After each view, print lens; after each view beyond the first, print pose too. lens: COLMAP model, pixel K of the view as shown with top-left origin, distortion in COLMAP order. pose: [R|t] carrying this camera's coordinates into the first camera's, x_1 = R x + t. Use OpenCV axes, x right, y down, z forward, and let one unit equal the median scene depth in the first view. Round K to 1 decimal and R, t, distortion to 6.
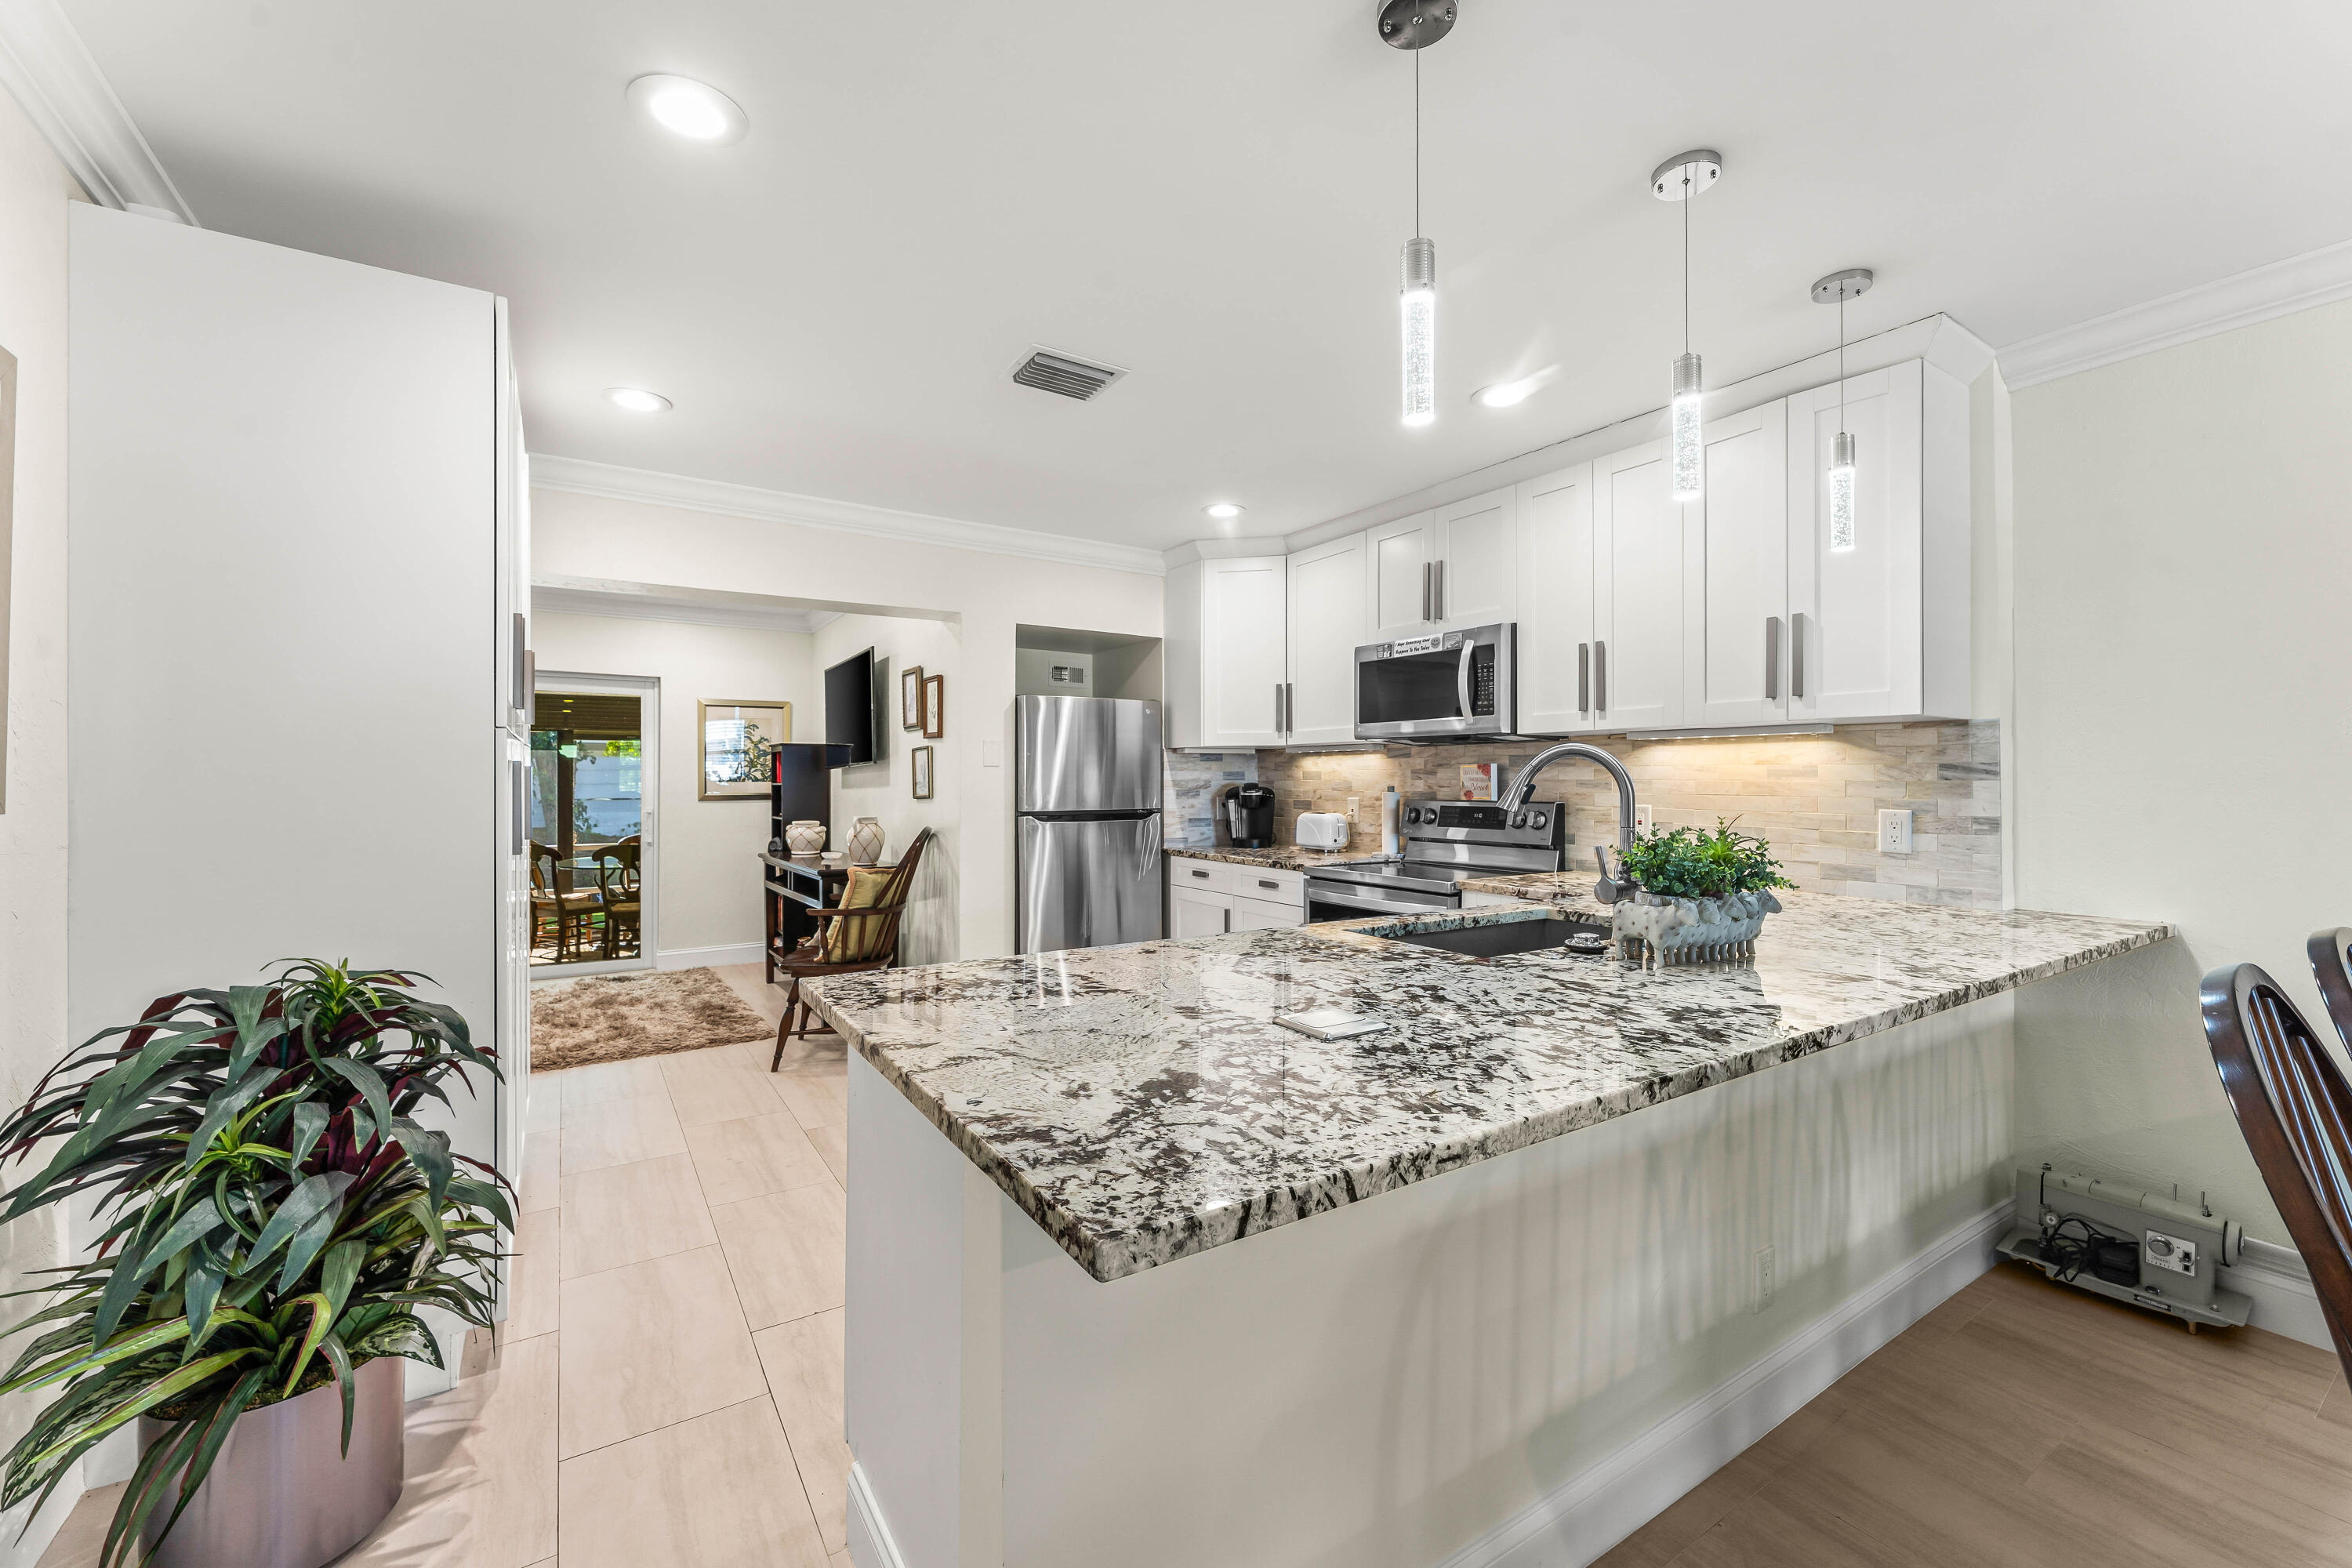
lens RADIAL K [[941.7, 0, 1176.0], [0, 941.7, 784.0], [0, 0, 1]] dist [-0.003213, -0.000237]
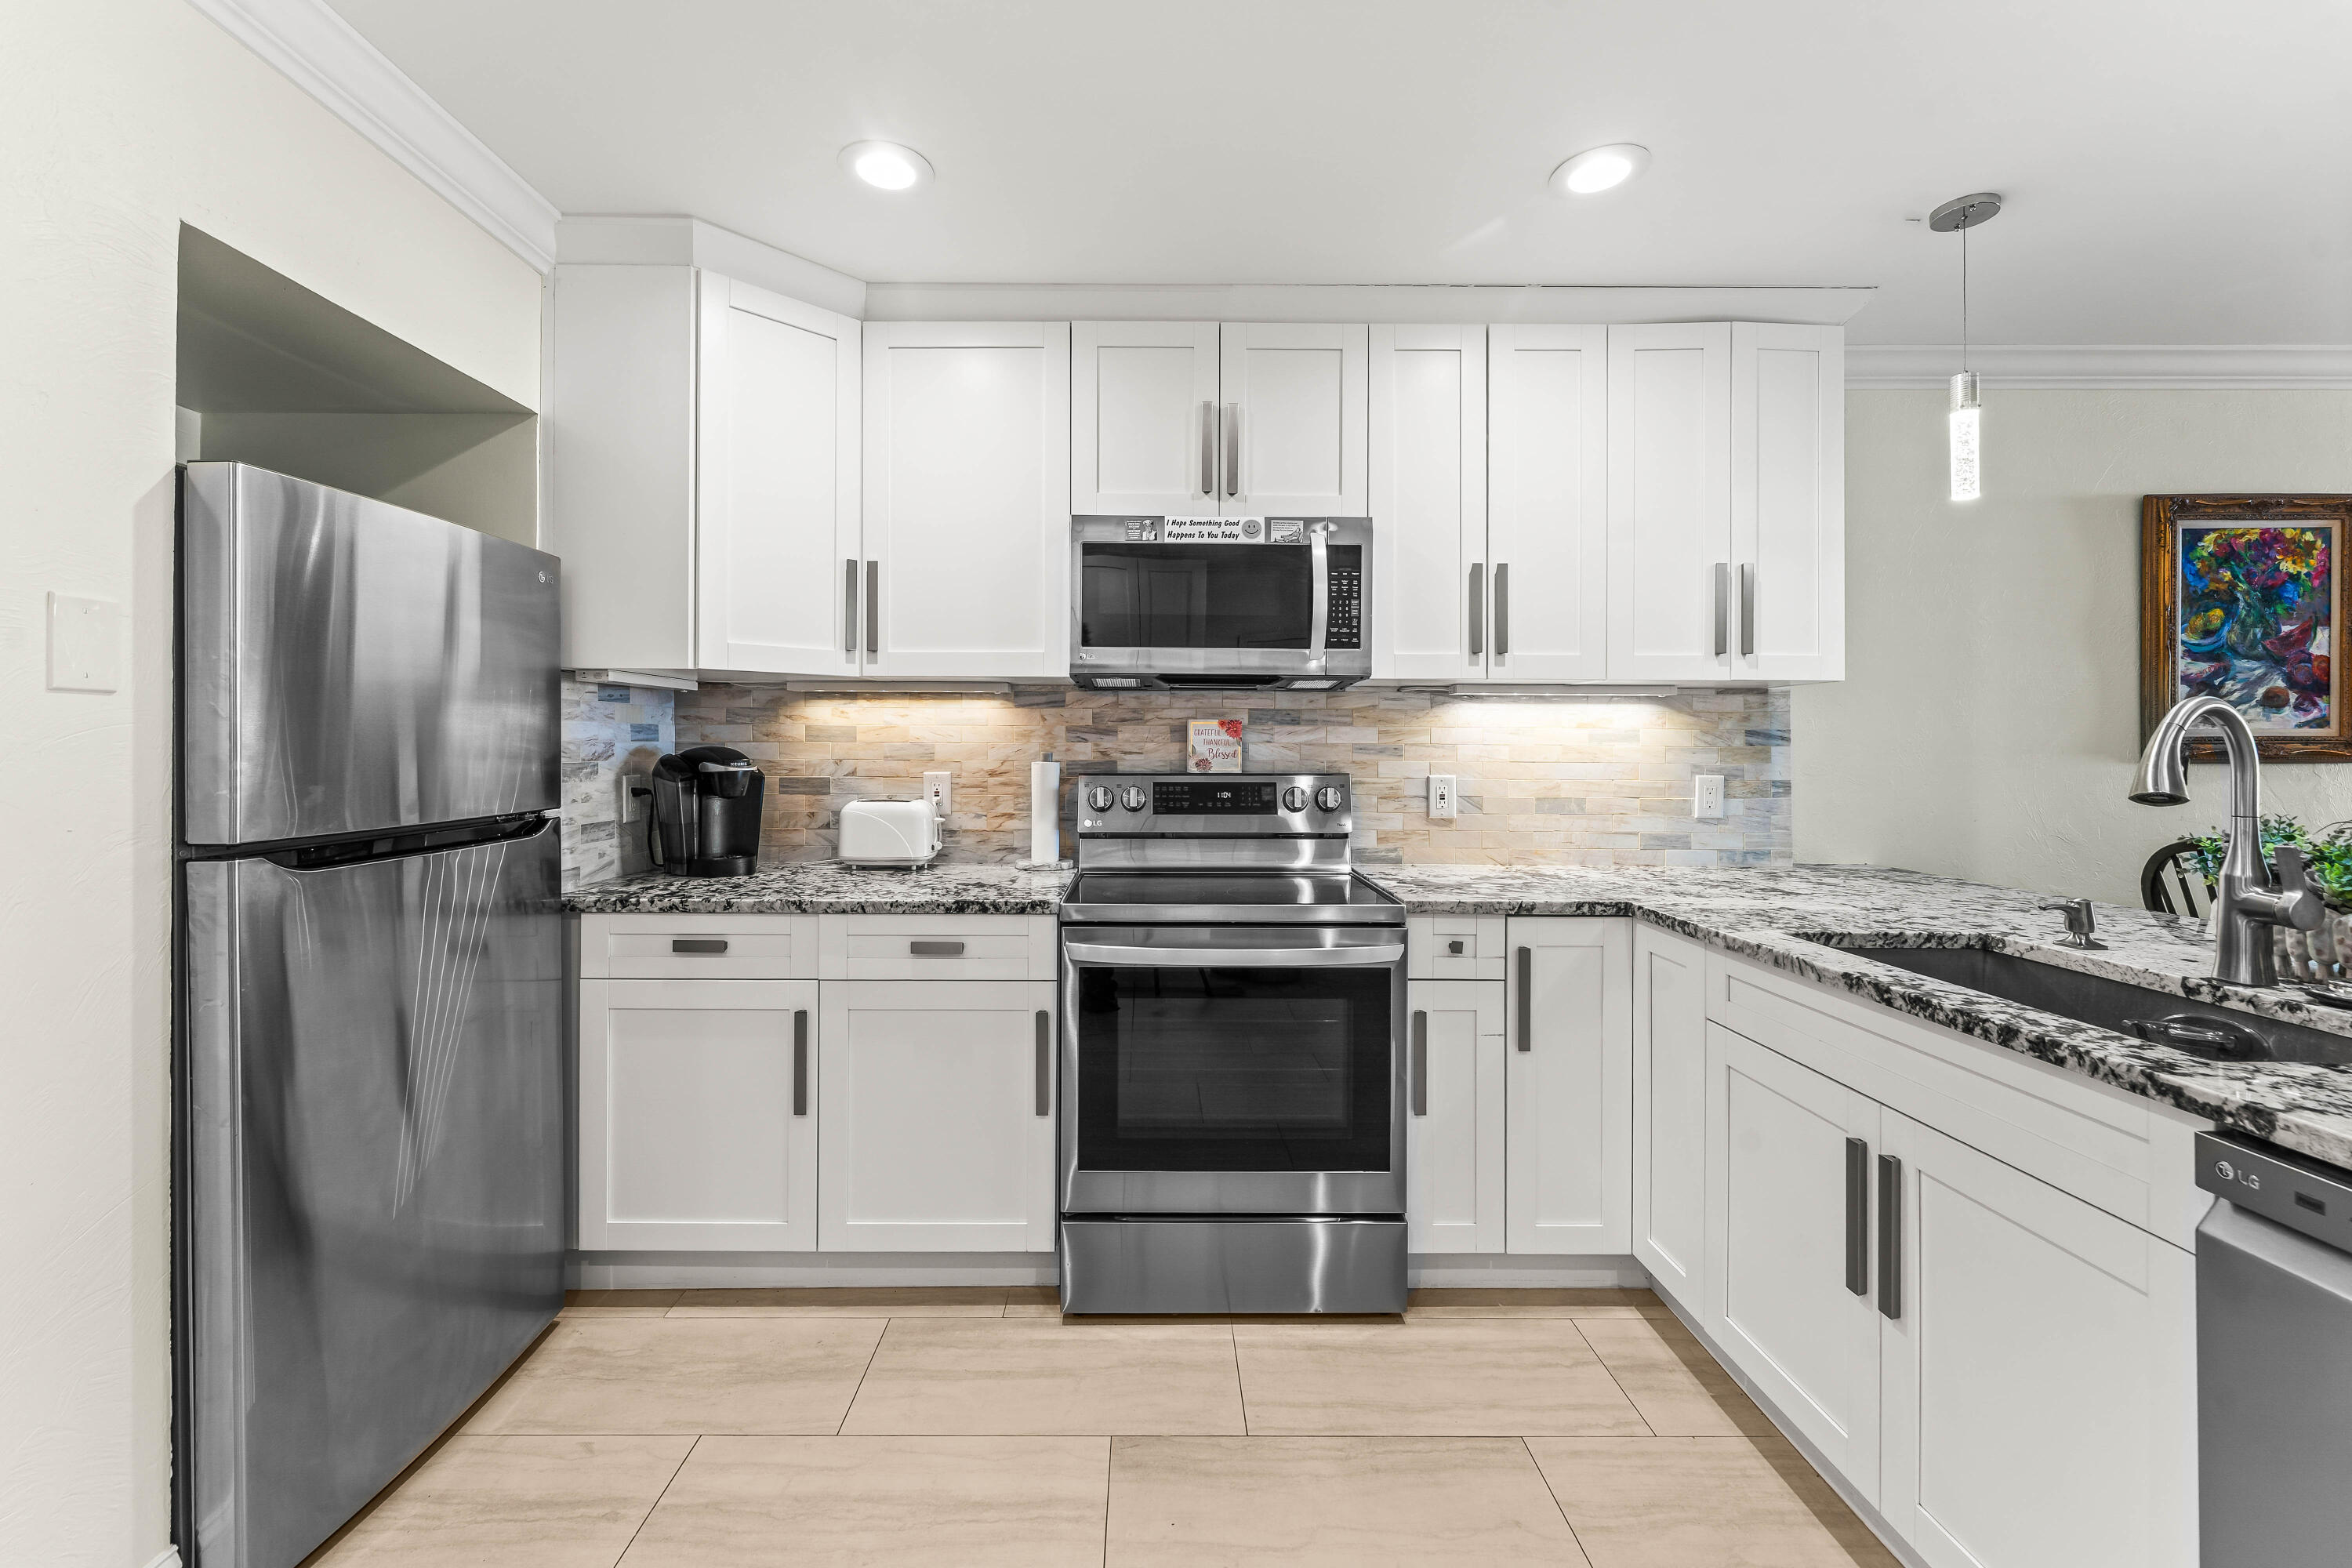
lens RADIAL K [[972.3, 0, 1157.3], [0, 972.3, 742.7], [0, 0, 1]] dist [-0.001448, -0.000454]
pose [[0.541967, 0.000087, 0.840400, -0.303543], [-0.001268, 0.999999, 0.000714, -0.005334], [-0.840399, -0.001453, 0.541967, 0.671730]]
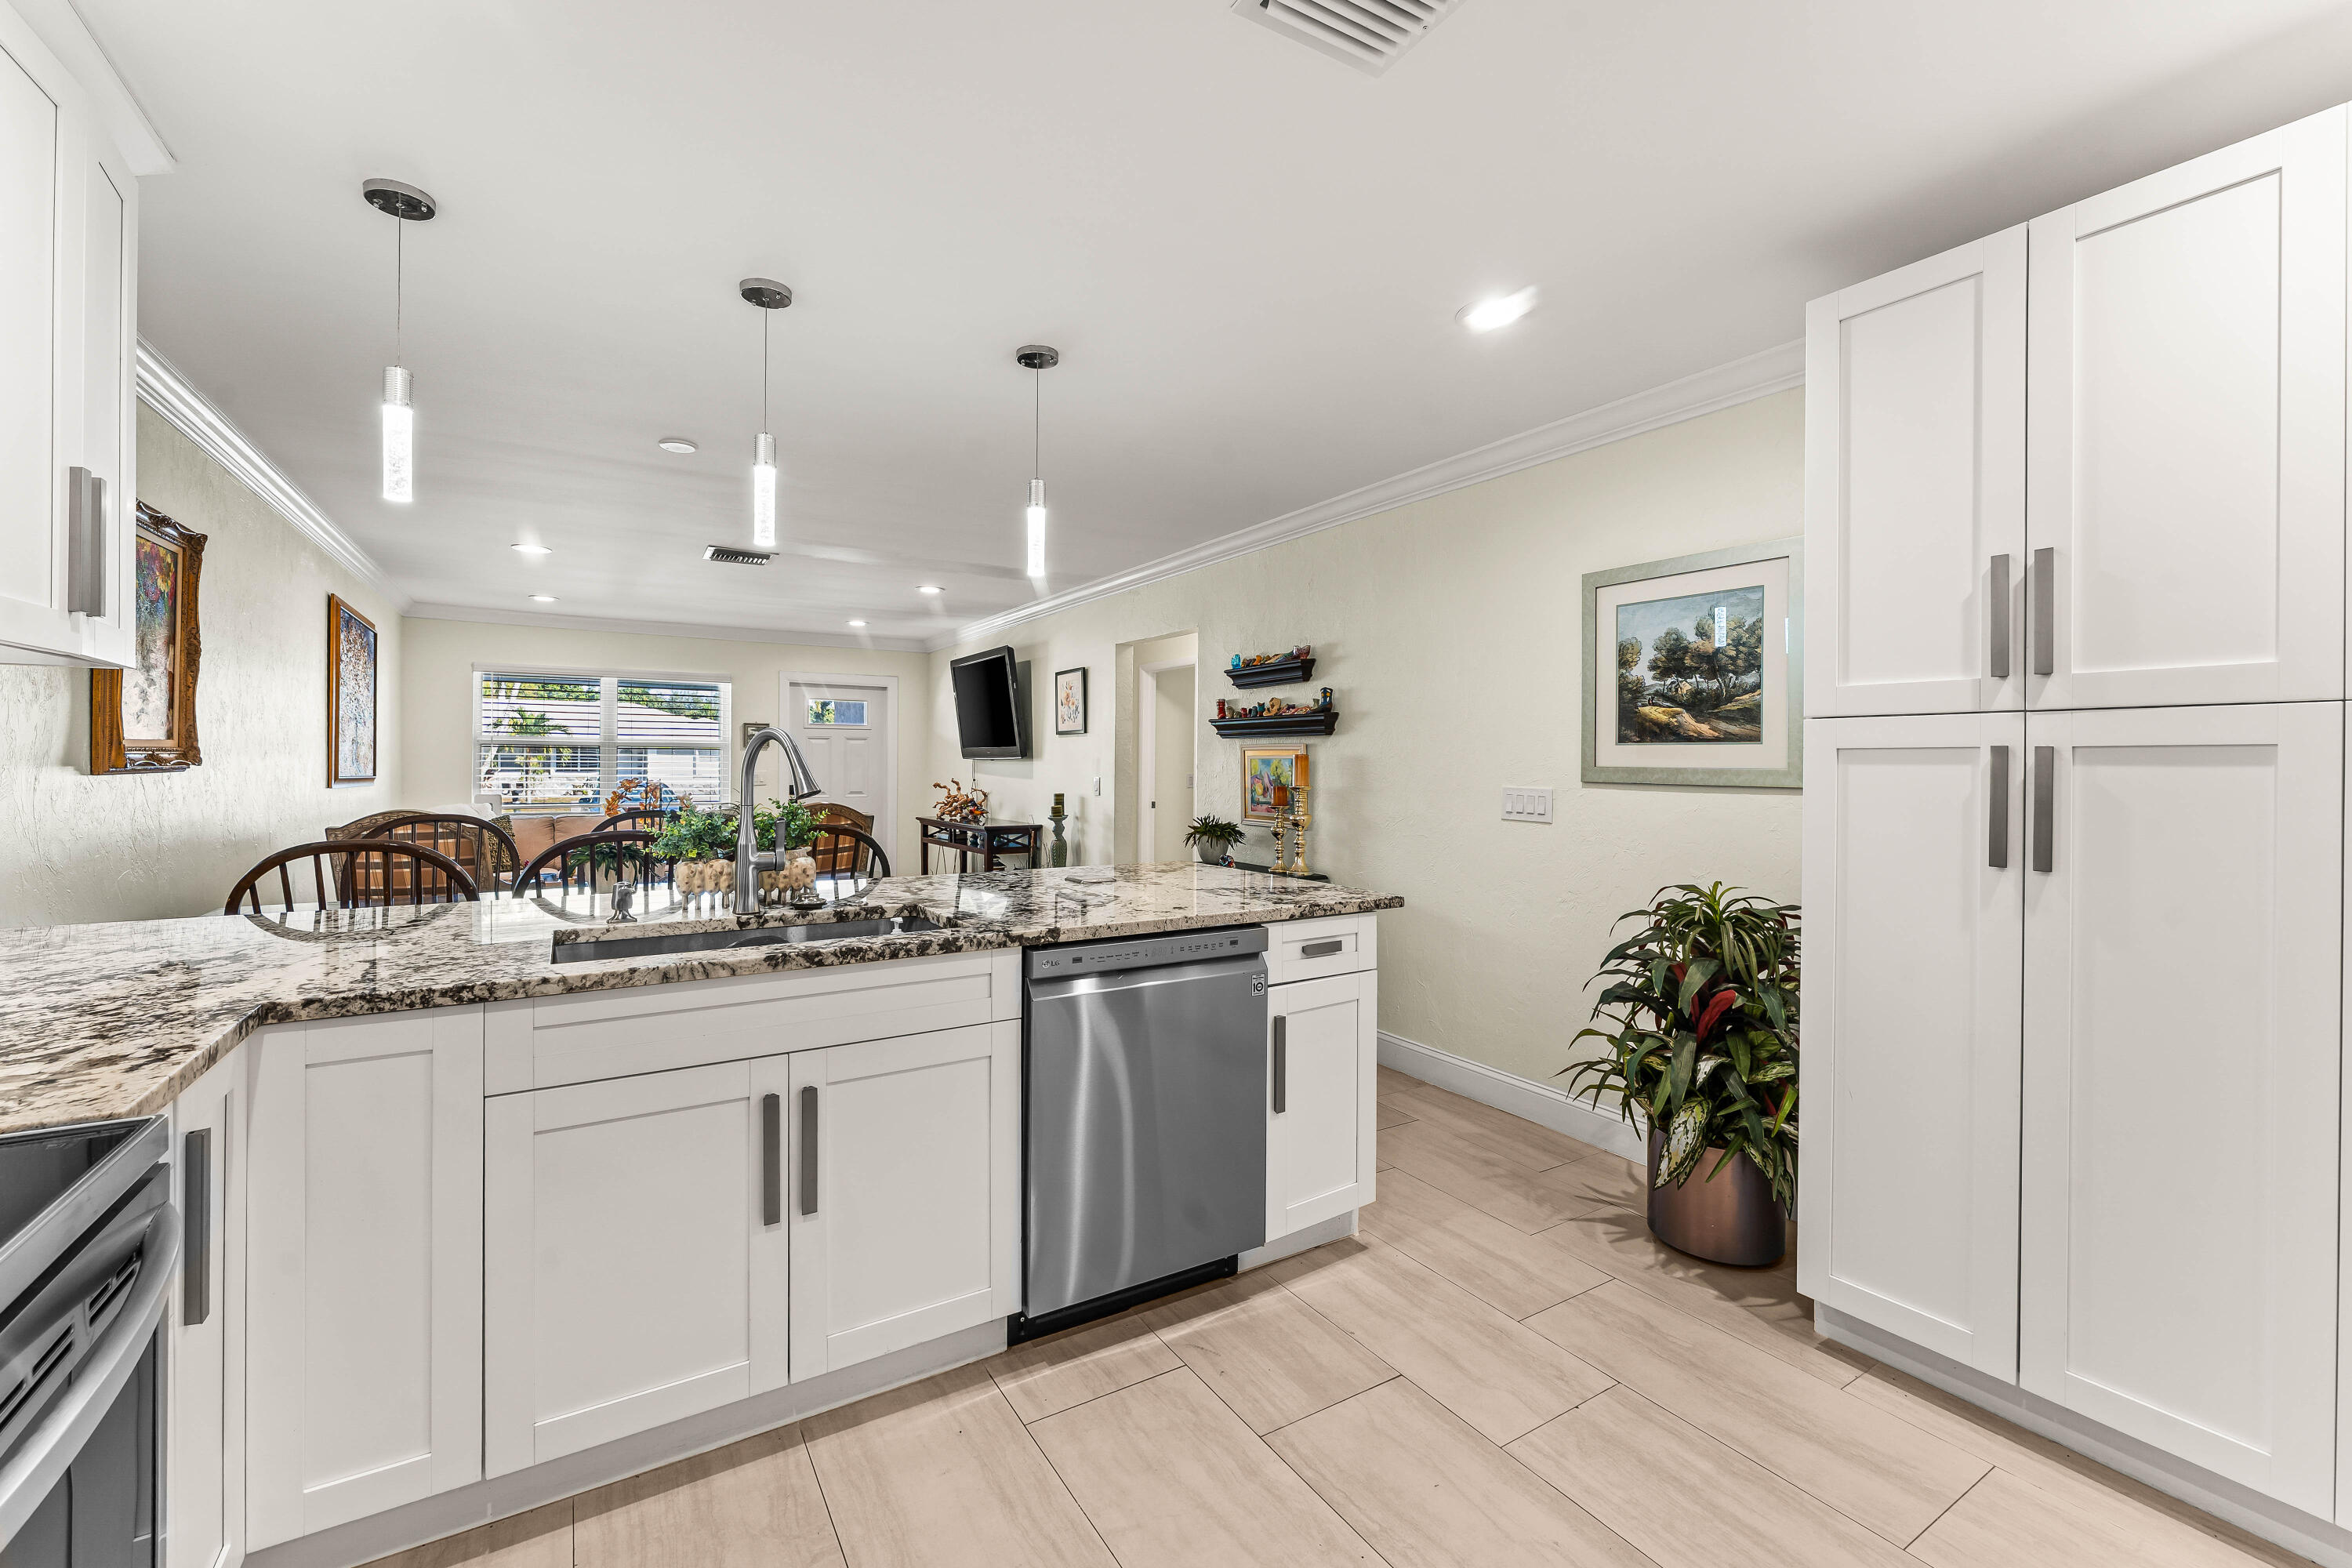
lens RADIAL K [[964.8, 0, 1154.9], [0, 964.8, 763.8], [0, 0, 1]] dist [-0.000986, -0.000219]
pose [[-0.999476, -0.008682, 0.031181, -0.015519], [-0.008617, 0.999960, 0.002231, -0.005492], [-0.031199, 0.001961, -0.999511, 1.101274]]
